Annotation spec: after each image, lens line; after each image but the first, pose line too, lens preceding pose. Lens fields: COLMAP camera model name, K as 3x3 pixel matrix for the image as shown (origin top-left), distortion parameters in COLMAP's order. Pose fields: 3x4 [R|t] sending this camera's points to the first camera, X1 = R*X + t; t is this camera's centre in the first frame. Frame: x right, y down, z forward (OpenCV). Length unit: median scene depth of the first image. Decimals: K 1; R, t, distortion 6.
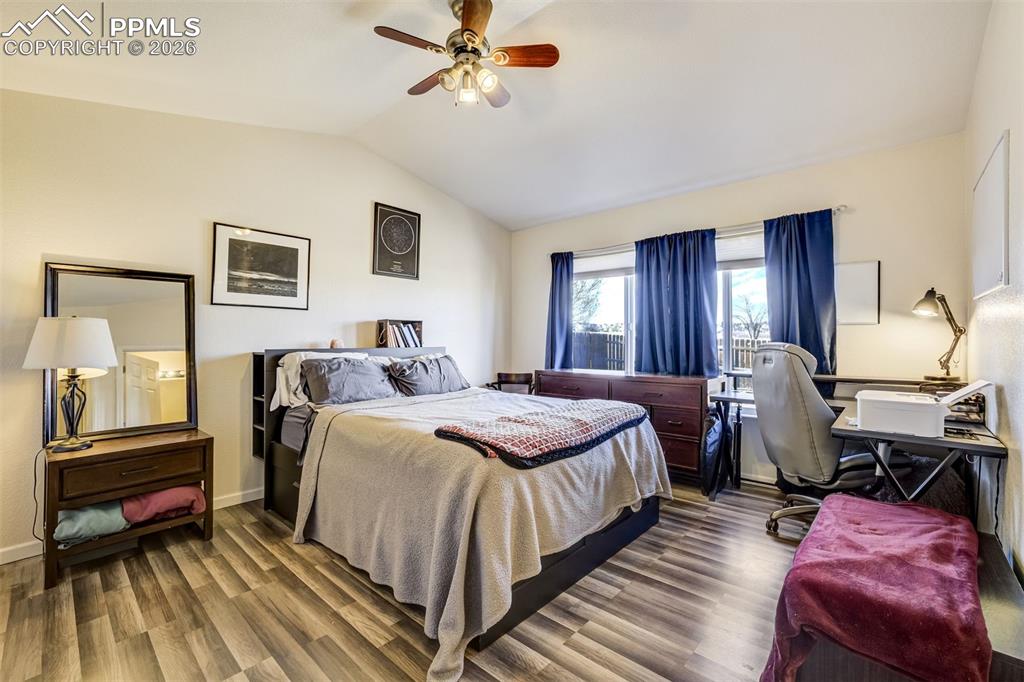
lens RADIAL K [[445.6, 0, 512.0], [0, 445.6, 341.0], [0, 0, 1]] dist [-0.047427, 0.015438]
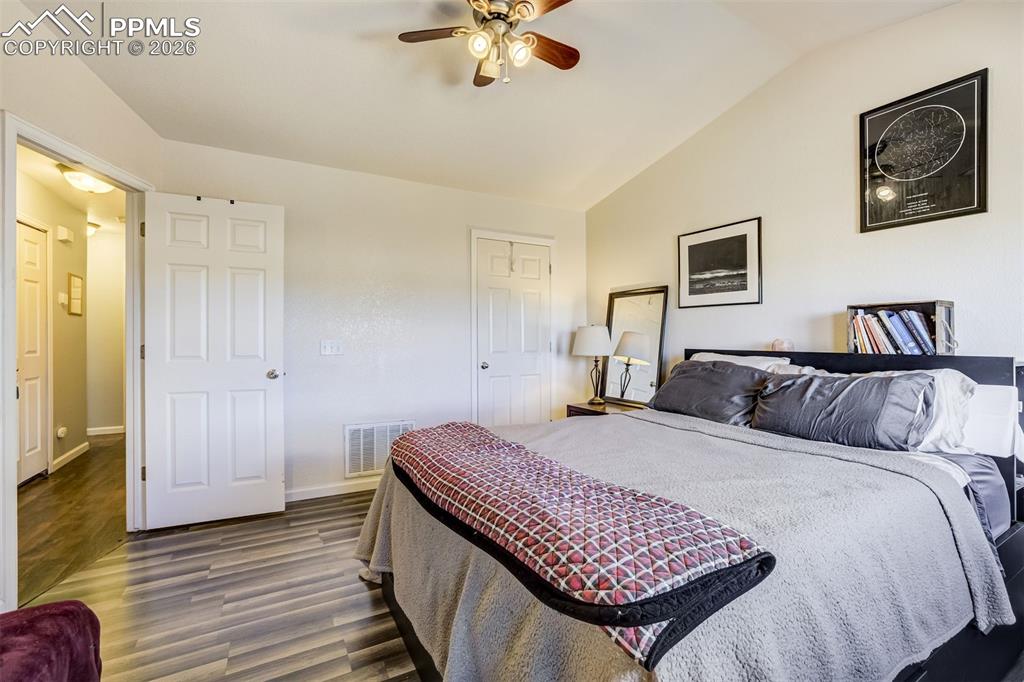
lens RADIAL K [[445.6, 0, 512.0], [0, 445.6, 341.0], [0, 0, 1]] dist [-0.047427, 0.015438]
pose [[-0.312978, 0.009485, -0.949713, 0.474846], [0.007875, 0.999942, 0.007391, -0.010142], [0.949728, -0.005165, -0.313034, 0.834878]]
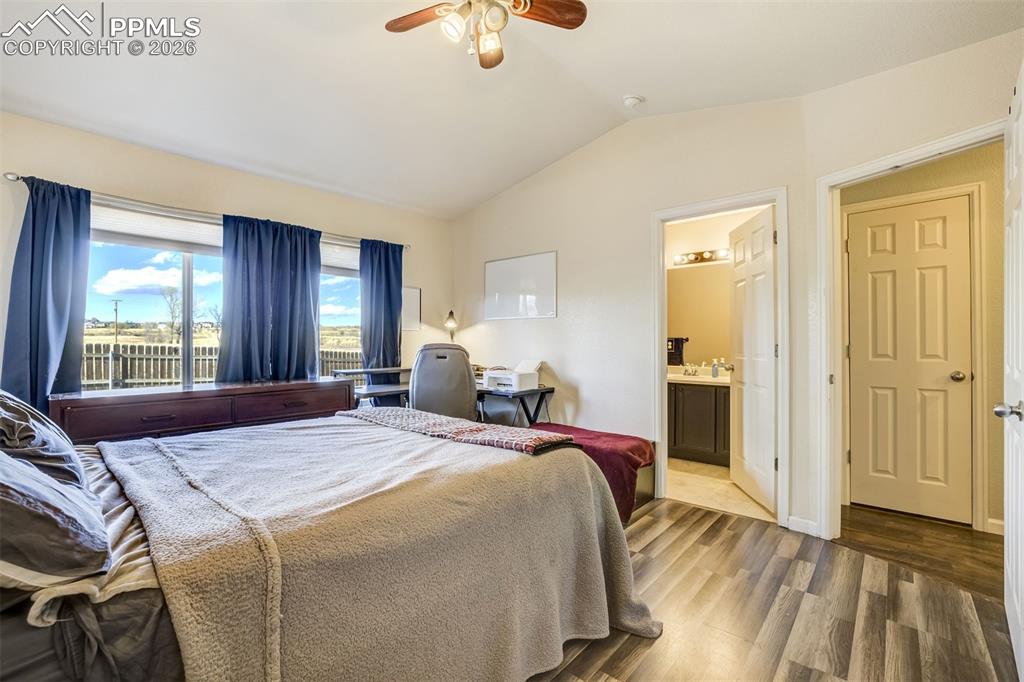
lens RADIAL K [[445.6, 0, 512.0], [0, 445.6, 341.0], [0, 0, 1]] dist [-0.047427, 0.015438]
pose [[-0.020887, -0.005150, 0.999769, -0.590308], [-0.000594, 0.999987, 0.005139, -0.009640], [-0.999782, -0.000487, -0.020889, 0.607355]]
